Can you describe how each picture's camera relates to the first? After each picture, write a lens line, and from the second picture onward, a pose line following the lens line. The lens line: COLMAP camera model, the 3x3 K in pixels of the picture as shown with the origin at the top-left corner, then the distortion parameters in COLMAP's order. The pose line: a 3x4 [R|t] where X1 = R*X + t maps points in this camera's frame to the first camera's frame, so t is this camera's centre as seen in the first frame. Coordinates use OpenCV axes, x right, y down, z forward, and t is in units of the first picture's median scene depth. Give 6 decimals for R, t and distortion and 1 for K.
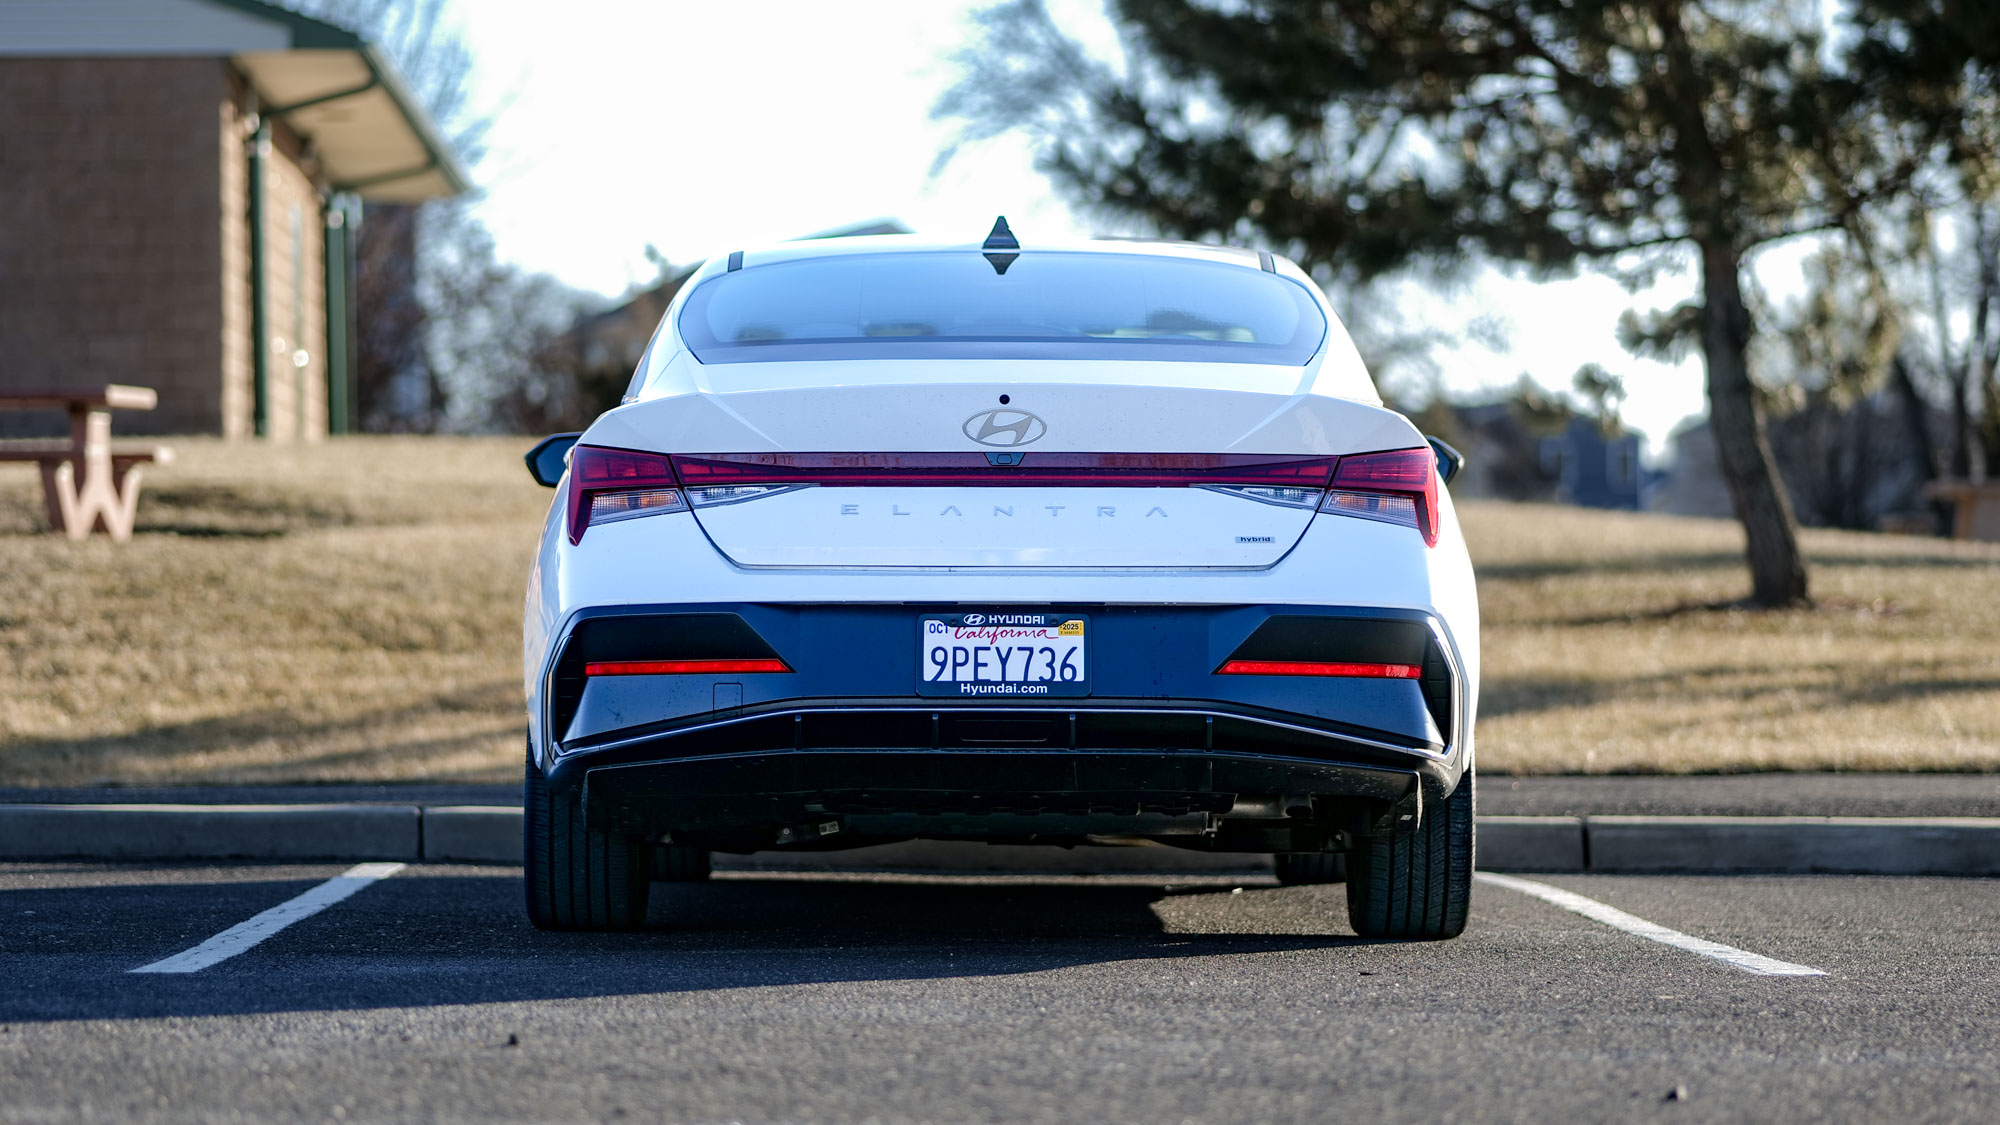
lens RADIAL K [[6362.5, 0, 1000.0], [0, 6362.5, 562.5], [0, 0, 1]] dist [-0.076127, -1.013175]
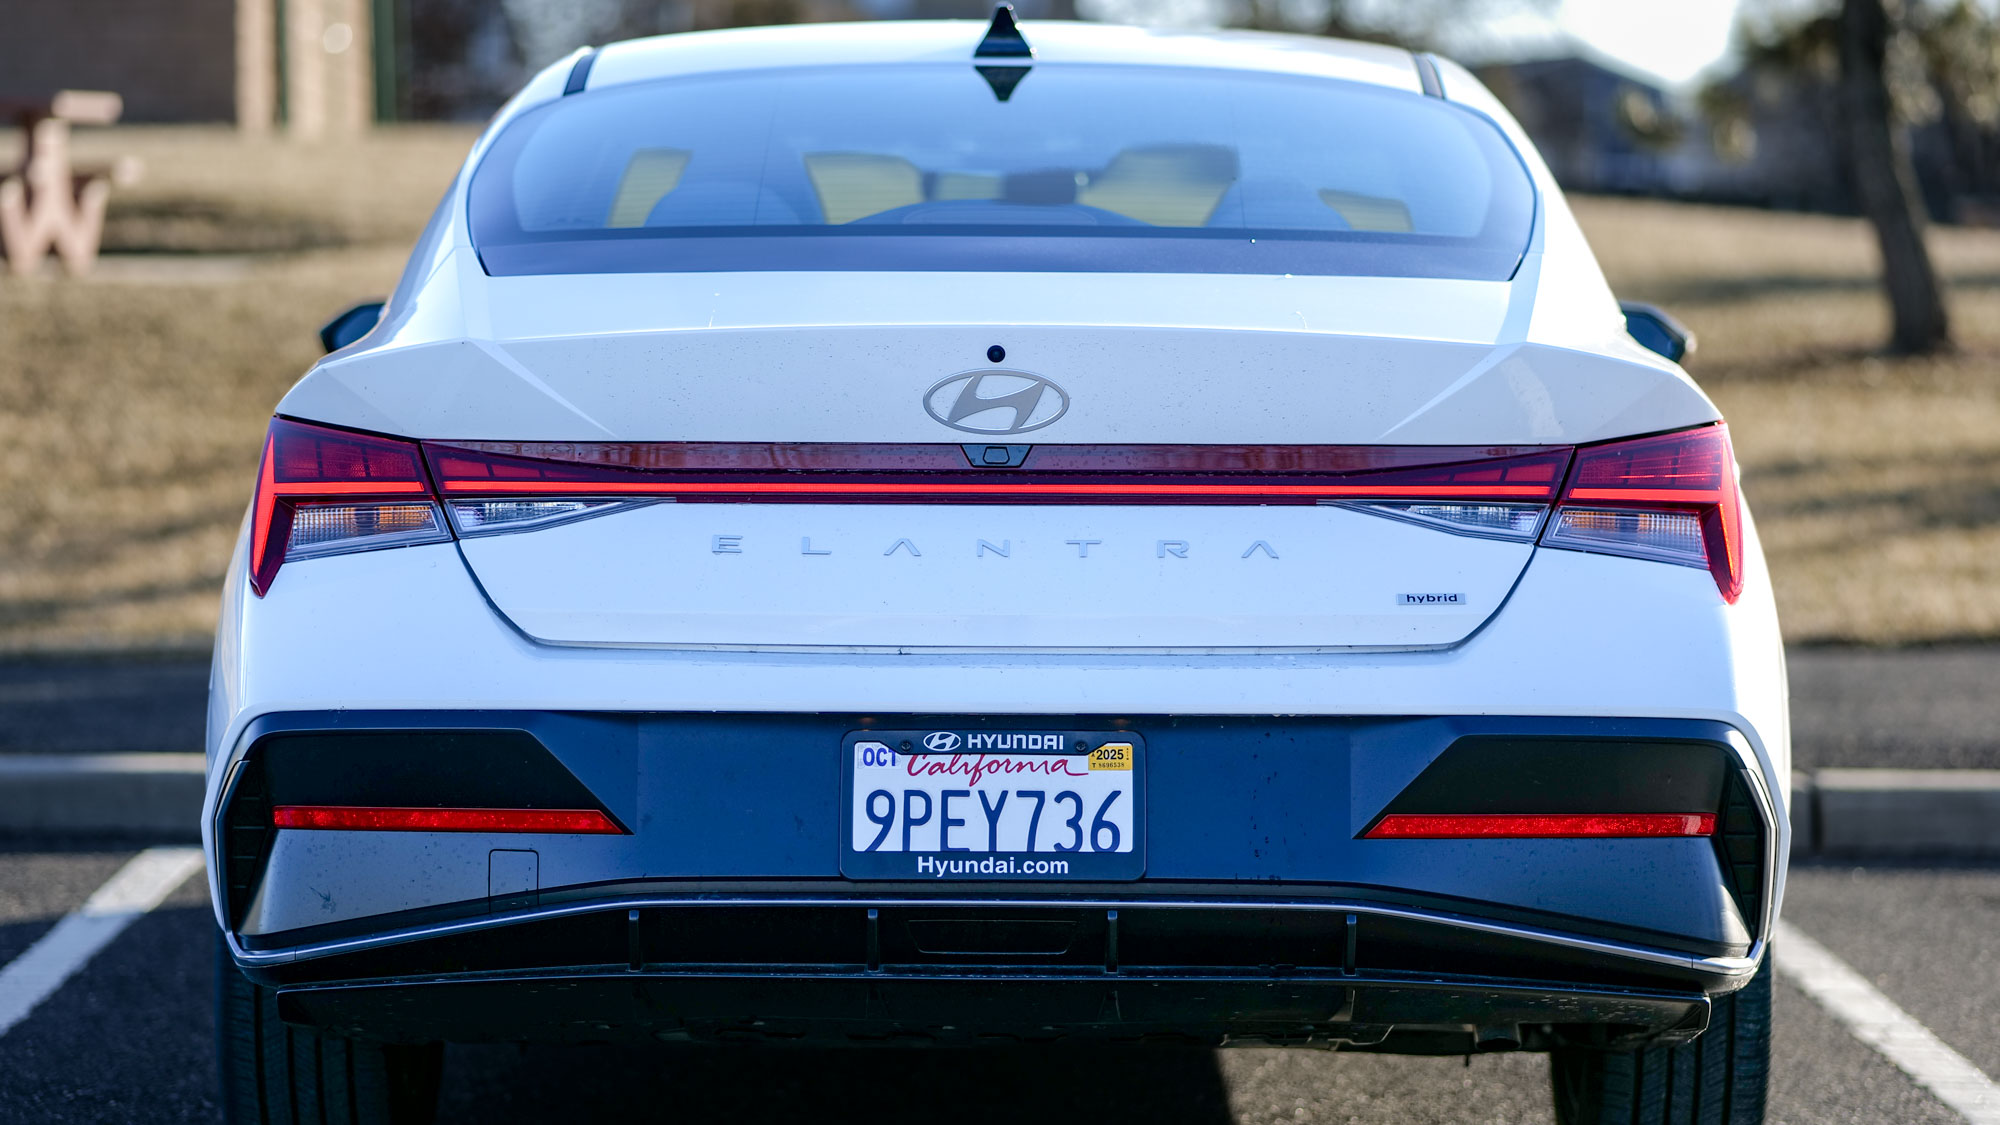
lens RADIAL K [[5580.9, 0, 1000.0], [0, 5580.9, 562.5], [0, 0, 1]] dist [-0.031521, -0.249543]
pose [[0.999929, 0.002382, -0.011646, 0.006965], [-0.001562, 0.997551, 0.069925, -0.042008], [0.011784, -0.069902, 0.997484, 0.495647]]
